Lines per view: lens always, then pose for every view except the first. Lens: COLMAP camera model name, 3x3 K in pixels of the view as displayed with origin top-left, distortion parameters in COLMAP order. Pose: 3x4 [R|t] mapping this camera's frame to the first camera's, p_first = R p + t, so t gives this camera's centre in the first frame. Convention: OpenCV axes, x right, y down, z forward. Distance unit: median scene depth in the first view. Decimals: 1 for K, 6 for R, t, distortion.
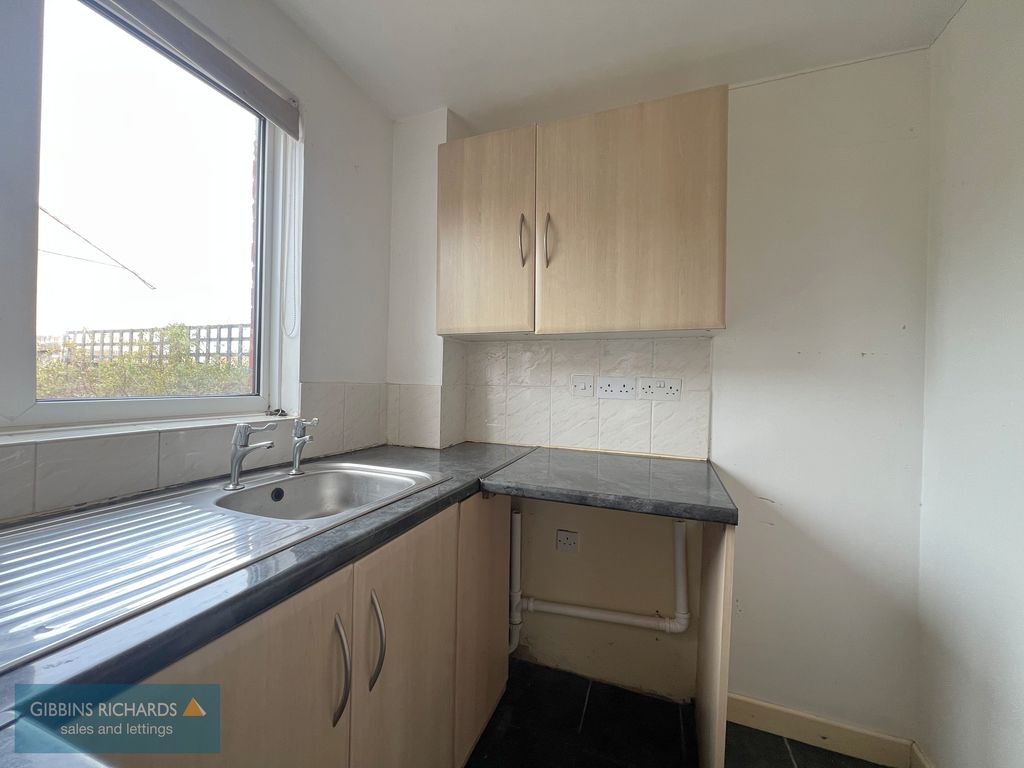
lens RADIAL K [[408.9, 0, 511.1], [0, 408.9, 383.4], [0, 0, 1]] dist [0.001429, -0.000271]
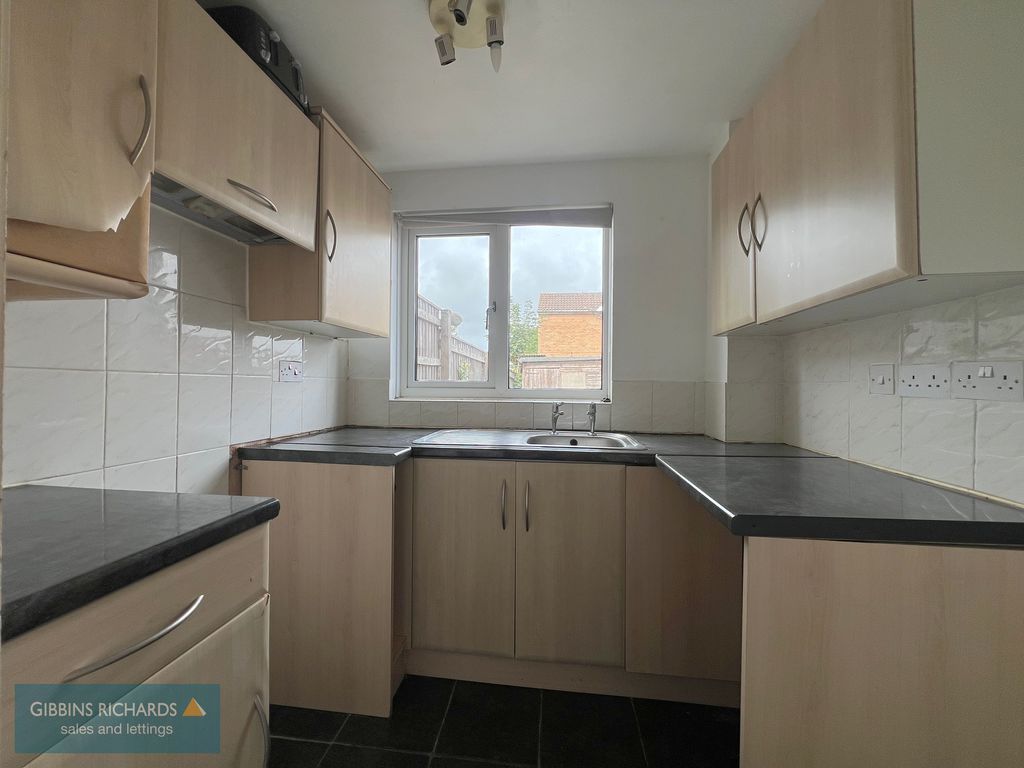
lens RADIAL K [[408.9, 0, 510.0], [0, 408.9, 381.6], [0, 0, 1]] dist [0.001429, -0.000271]
pose [[0.229247, -0.021388, -0.973133, 0.739681], [-0.003329, 0.999735, -0.022757, 0.029603], [0.973363, 0.008457, 0.229115, 0.211059]]
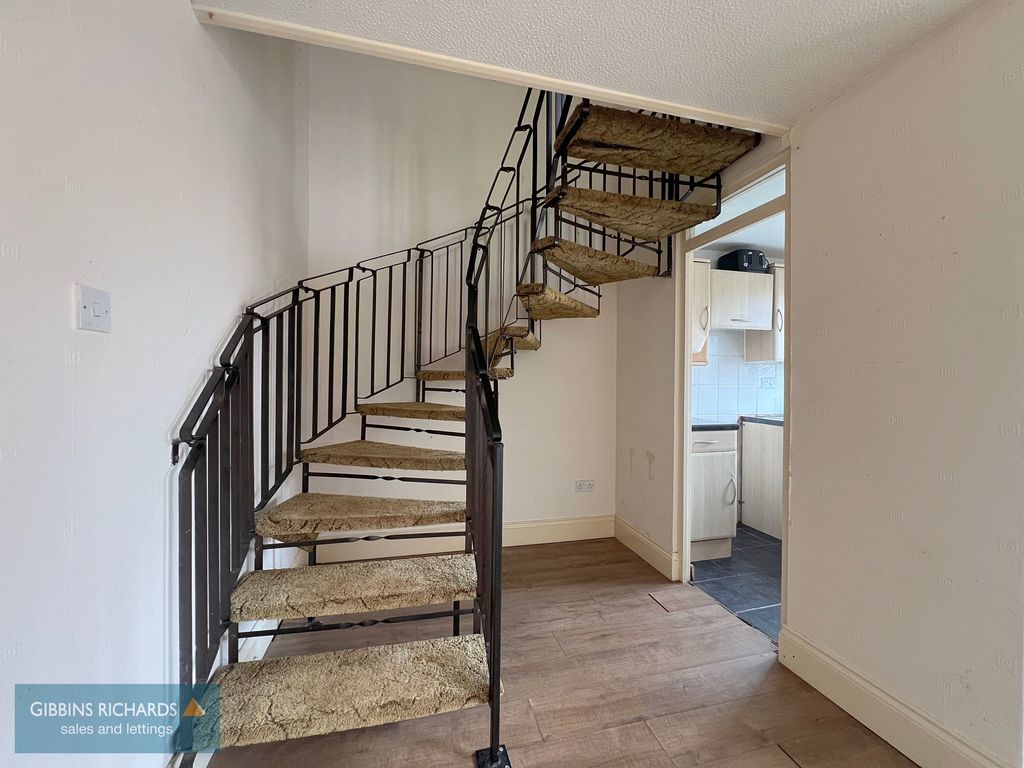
lens RADIAL K [[408.9, 0, 513.9], [0, 408.9, 382.0], [0, 0, 1]] dist [0.001429, -0.000271]
pose [[-0.817276, -0.019071, -0.575931, 1.835470], [-0.019518, 0.999795, -0.005410, 0.014892], [0.575916, 0.006820, -0.817480, 0.843235]]
